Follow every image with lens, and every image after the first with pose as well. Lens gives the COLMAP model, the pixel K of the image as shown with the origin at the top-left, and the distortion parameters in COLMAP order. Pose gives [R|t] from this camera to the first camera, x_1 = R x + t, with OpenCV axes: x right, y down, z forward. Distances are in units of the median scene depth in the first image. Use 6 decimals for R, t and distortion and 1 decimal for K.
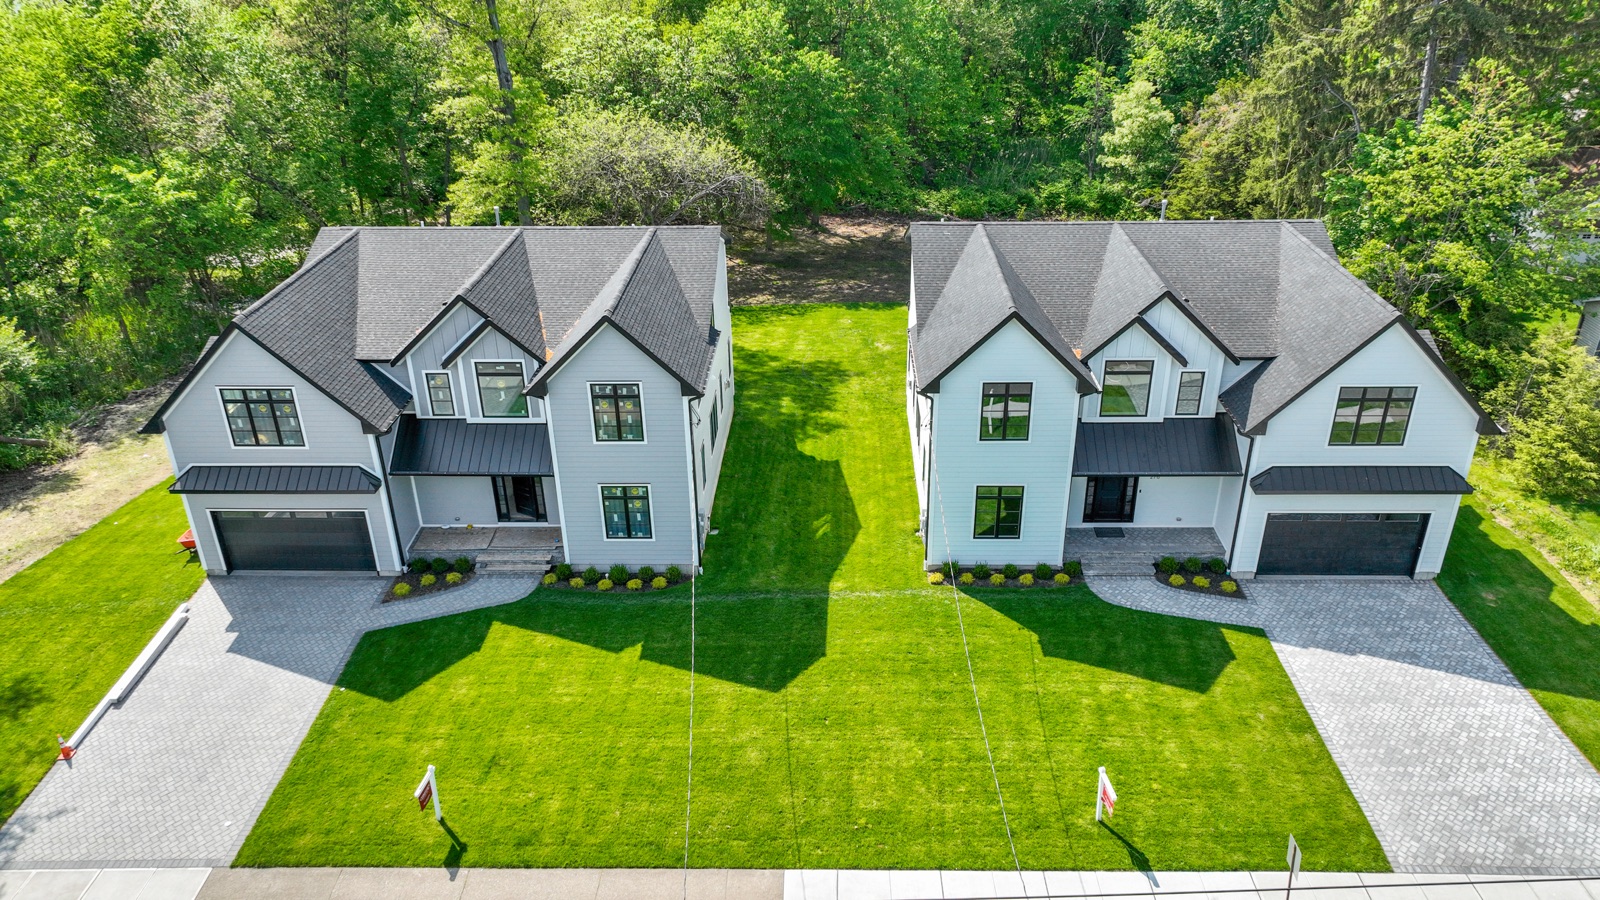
lens RADIAL K [[1156.5, 0, 807.1], [0, 1156.5, 460.0], [0, 0, 1]] dist [0.000587, -0.000820]
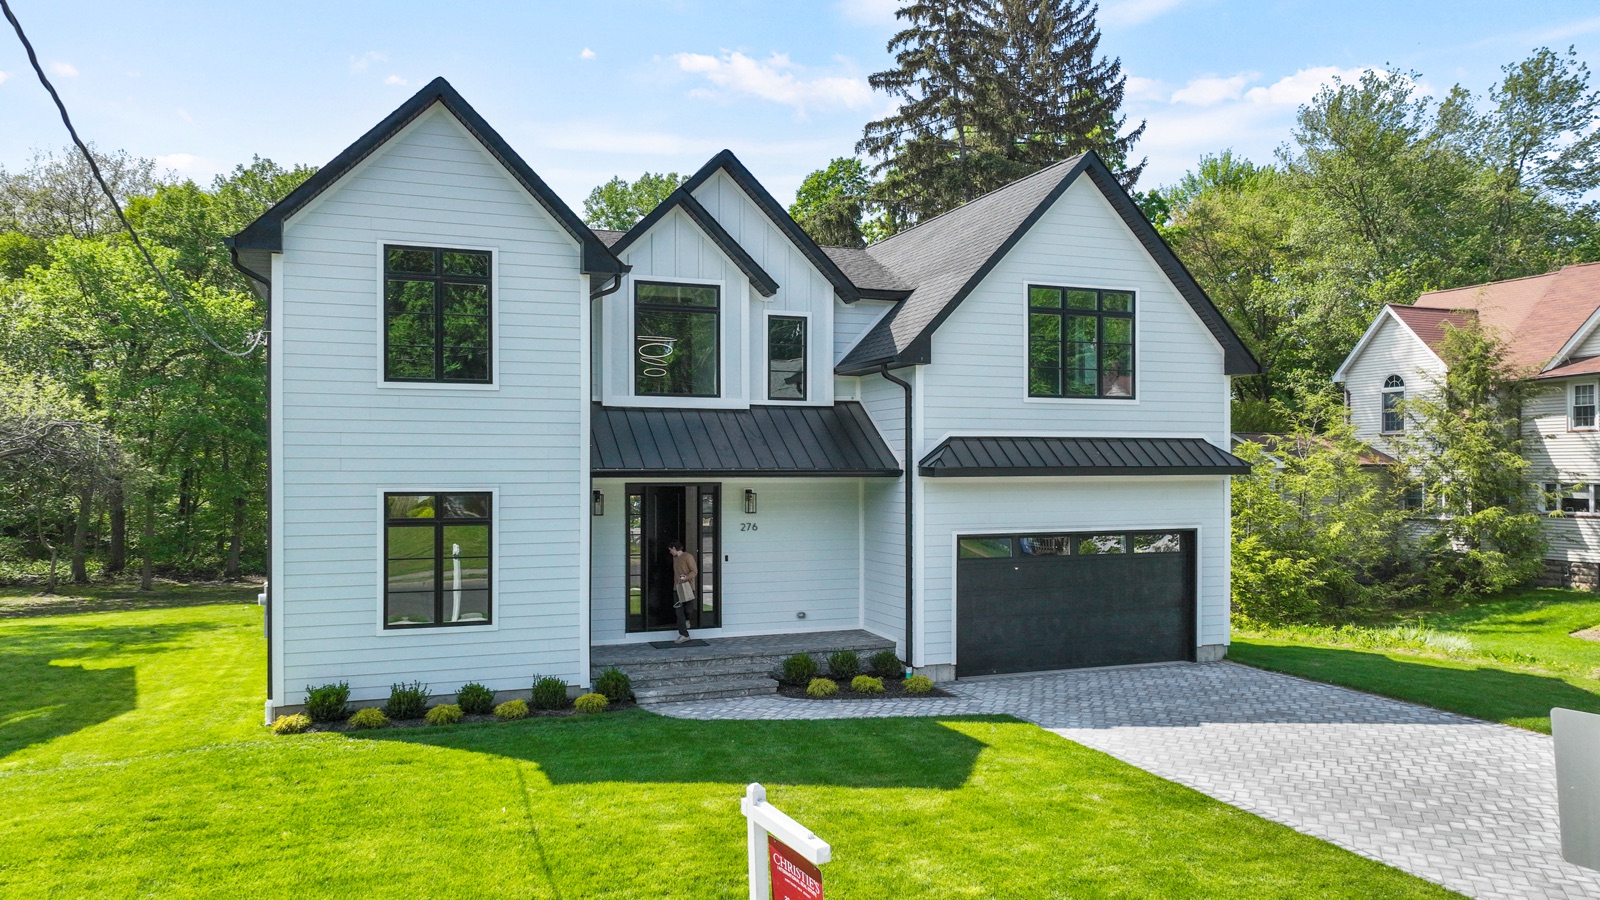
lens RADIAL K [[1174.1, 0, 821.7], [0, 1174.1, 477.7], [0, 0, 1]] dist [-0.004028, 0.033182]
pose [[0.918674, 0.004843, 0.394987, 0.122004], [0.173795, 0.892990, -0.415167, 0.236093], [-0.354730, 0.450050, 0.819525, 0.554477]]
